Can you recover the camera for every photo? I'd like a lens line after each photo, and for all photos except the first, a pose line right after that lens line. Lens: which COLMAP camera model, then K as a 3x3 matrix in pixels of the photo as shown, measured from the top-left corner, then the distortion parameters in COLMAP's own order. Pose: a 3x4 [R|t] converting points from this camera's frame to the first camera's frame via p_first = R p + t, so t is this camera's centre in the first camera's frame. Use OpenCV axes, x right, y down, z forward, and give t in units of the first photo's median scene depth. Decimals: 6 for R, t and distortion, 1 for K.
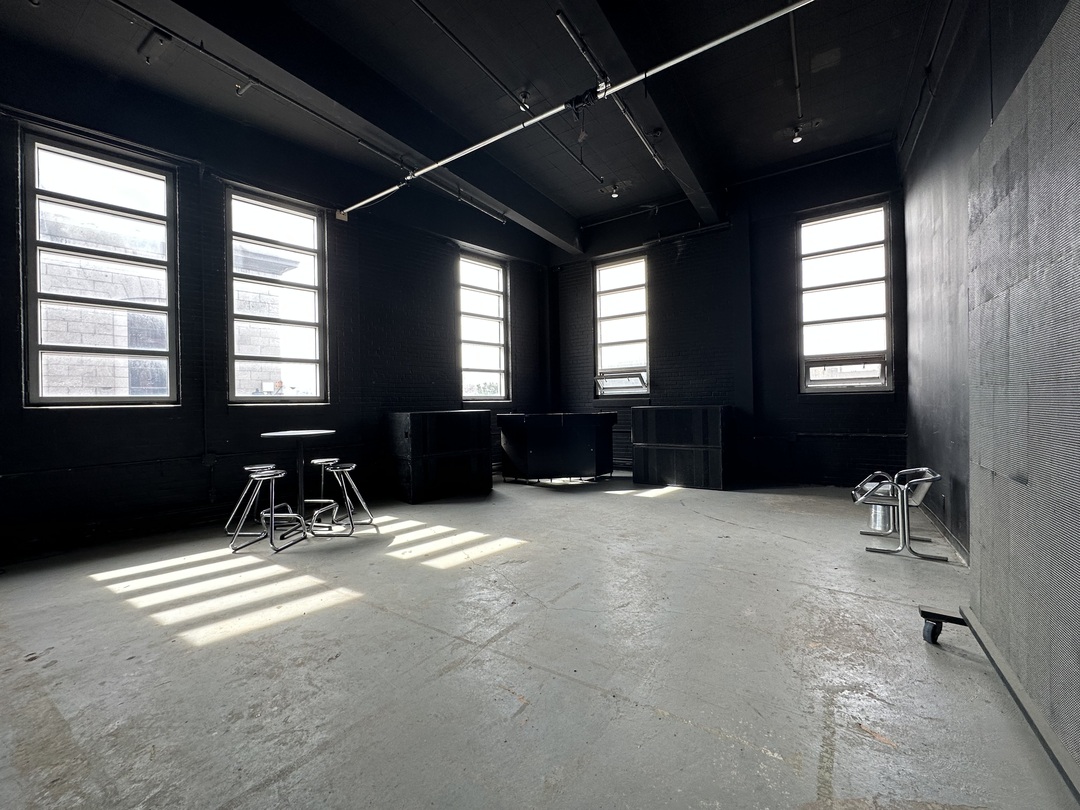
lens RADIAL K [[429.4, 0, 540.2], [0, 429.4, 403.6], [0, 0, 1]] dist [-0.001342, 0.000208]
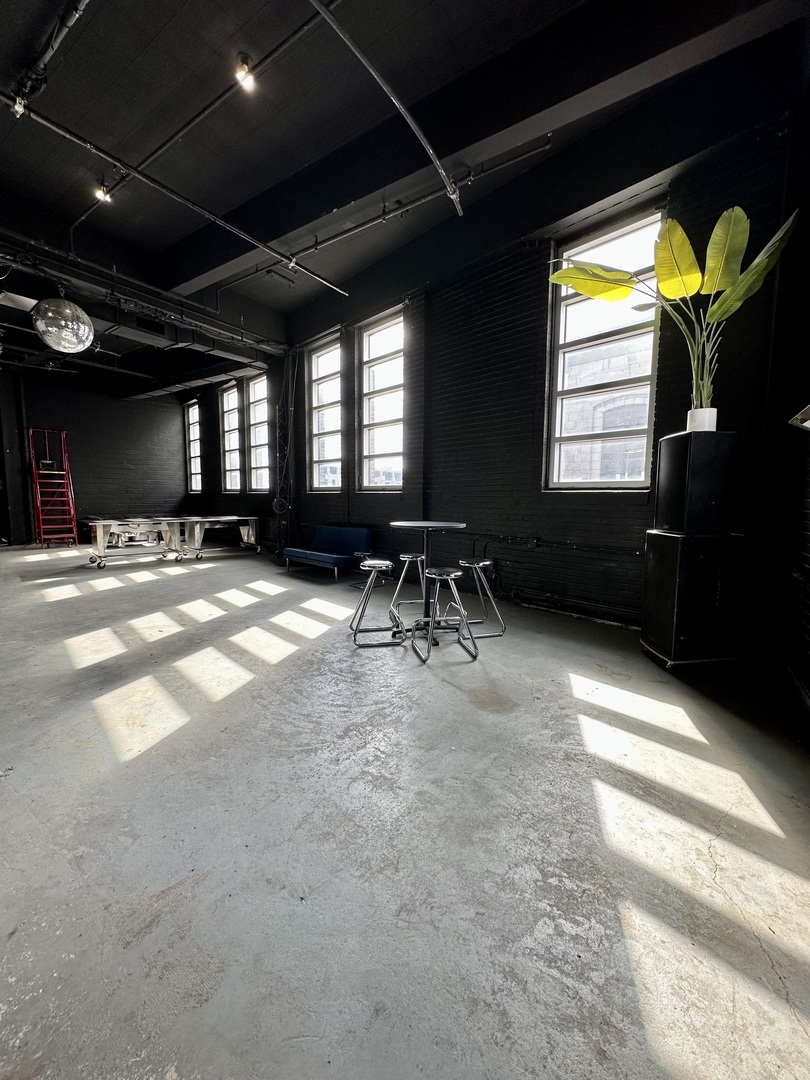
lens RADIAL K [[446.7, 0, 405.9], [0, 446.7, 539.8], [0, 0, 1]] dist [0.000089, 0.000434]
pose [[-0.030737, 0.121050, -0.992170, 0.847861], [-0.001946, 0.992630, 0.121166, -0.022775], [0.999526, 0.005655, -0.030275, 1.359760]]
